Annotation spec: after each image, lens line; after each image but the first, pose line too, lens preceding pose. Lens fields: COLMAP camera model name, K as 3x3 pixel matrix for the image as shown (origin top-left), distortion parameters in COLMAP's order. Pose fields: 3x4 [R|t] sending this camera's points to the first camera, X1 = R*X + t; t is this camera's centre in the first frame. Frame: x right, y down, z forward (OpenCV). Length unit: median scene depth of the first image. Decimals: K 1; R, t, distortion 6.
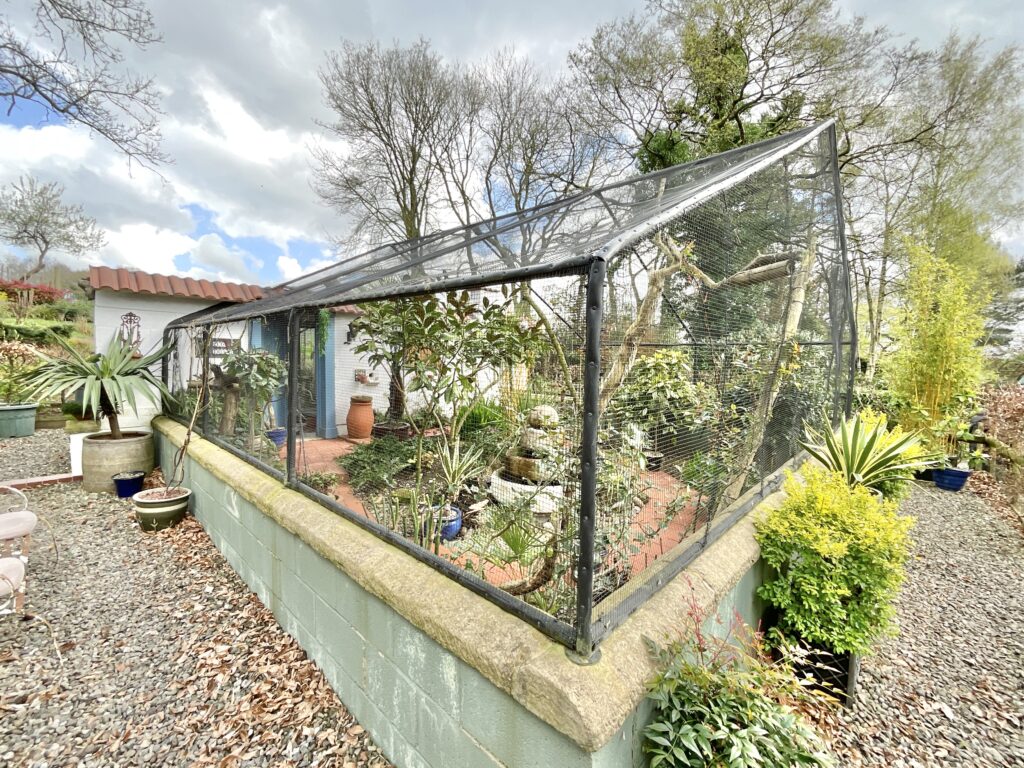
lens RADIAL K [[410.3, 0, 514.9], [0, 410.3, 380.6], [0, 0, 1]] dist [-0.001384, -0.000222]
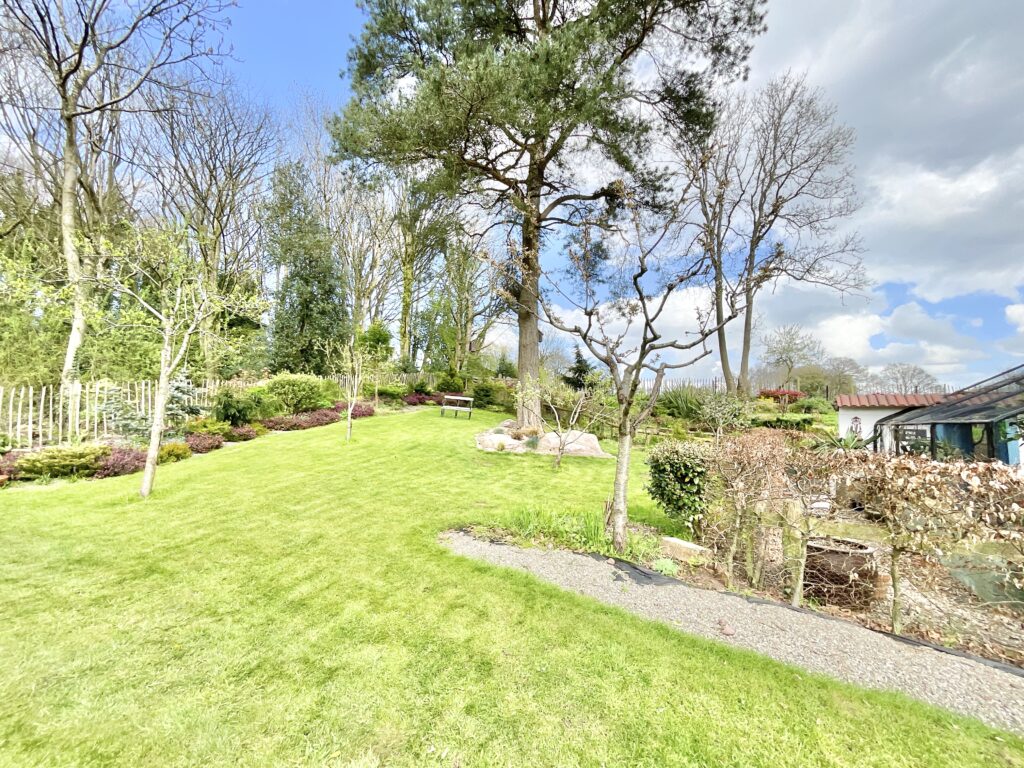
lens RADIAL K [[410.3, 0, 514.9], [0, 410.3, 380.6], [0, 0, 1]] dist [-0.001384, -0.000222]
pose [[0.162274, -0.116745, -0.979815, 0.715168], [-0.069018, 0.989201, -0.129294, 0.027757], [0.984329, 0.088606, 0.152464, -0.891967]]
